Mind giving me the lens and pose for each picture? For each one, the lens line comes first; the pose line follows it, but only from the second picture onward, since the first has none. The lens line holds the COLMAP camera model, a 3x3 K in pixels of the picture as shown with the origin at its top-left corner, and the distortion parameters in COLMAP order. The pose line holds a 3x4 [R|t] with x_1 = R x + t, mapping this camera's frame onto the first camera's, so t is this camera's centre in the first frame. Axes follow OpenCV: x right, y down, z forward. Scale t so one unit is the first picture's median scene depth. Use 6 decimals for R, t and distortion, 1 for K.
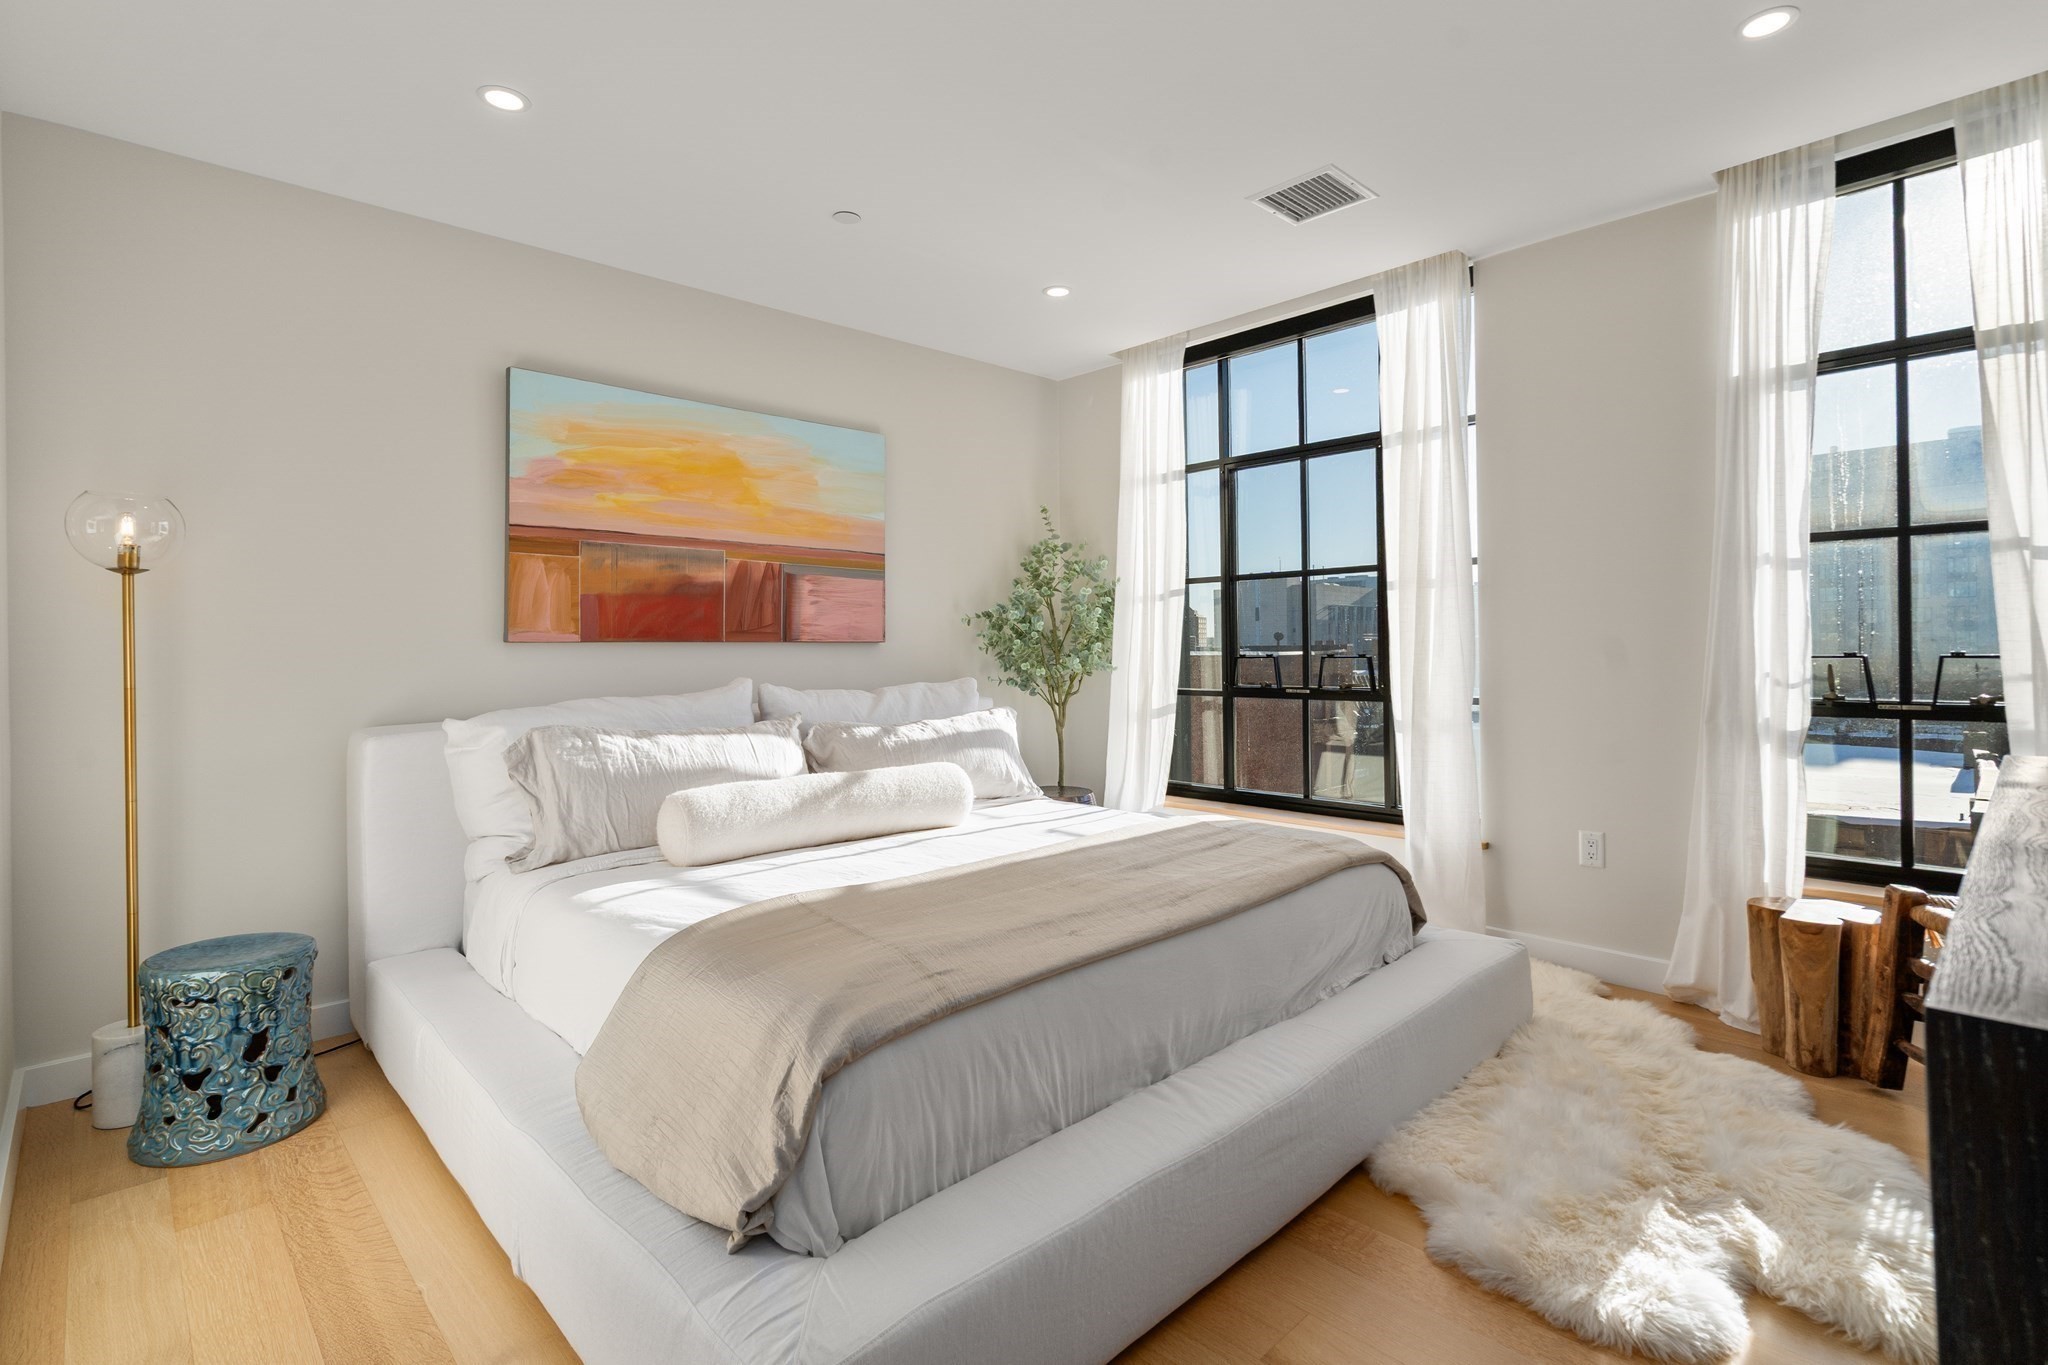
lens RADIAL K [[972.2, 0, 1030.9], [0, 972.2, 655.9], [0, 0, 1]] dist [0.000361, 0.000578]
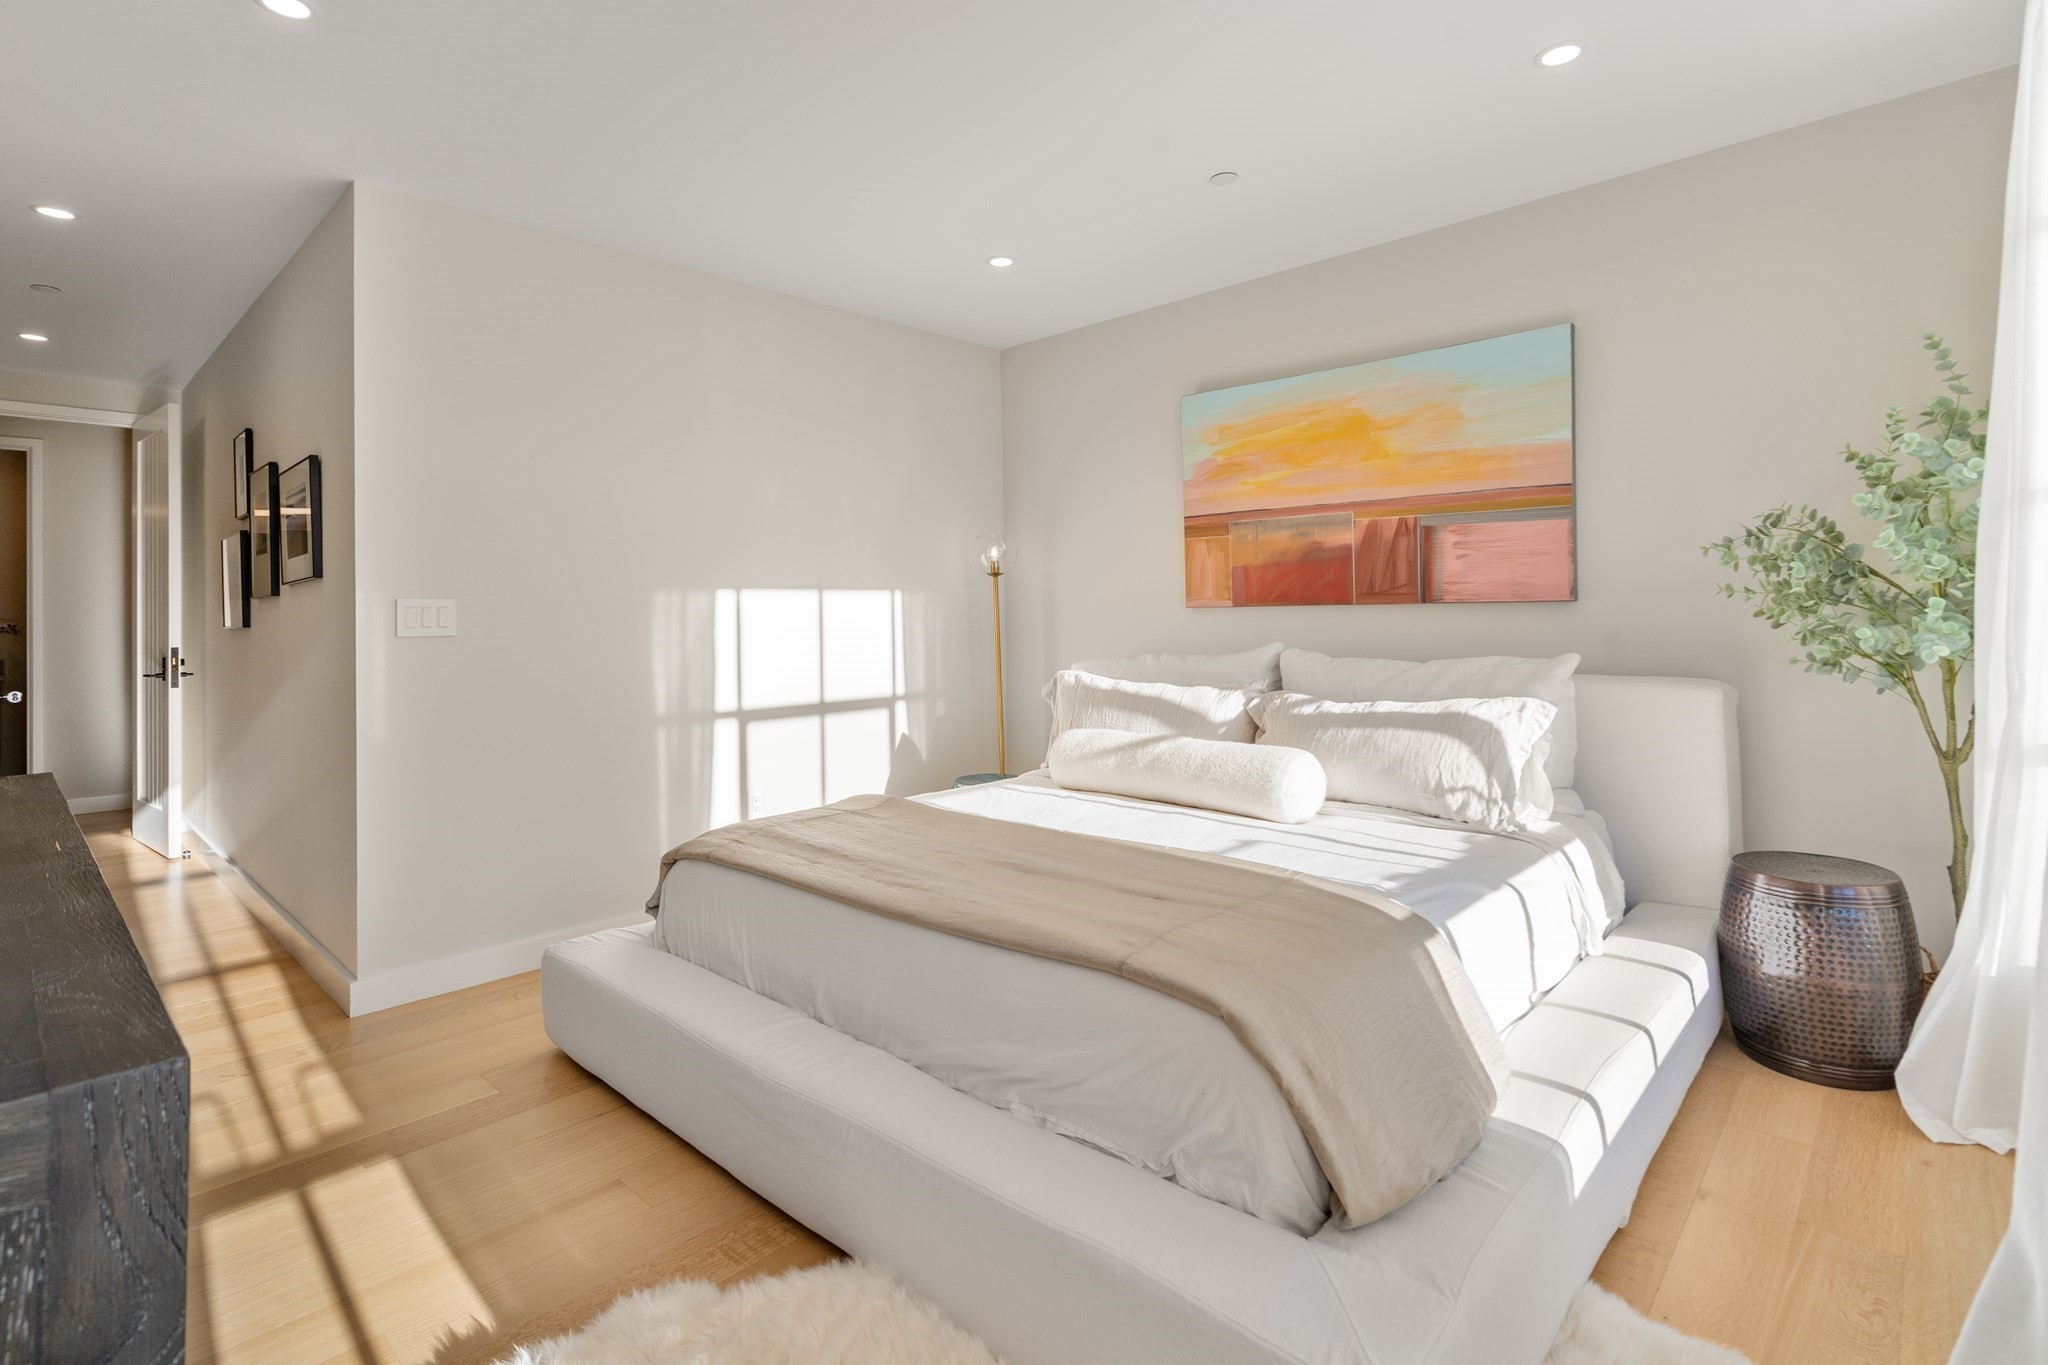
lens RADIAL K [[978.0, 0, 1028.9], [0, 978.0, 607.0], [0, 0, 1]] dist [-0.001332, -0.000055]
pose [[0.054946, 0.002672, -0.998486, 0.686859], [0.009245, 0.999952, 0.003185, -0.019034], [0.998447, -0.009406, 0.054919, 0.648669]]
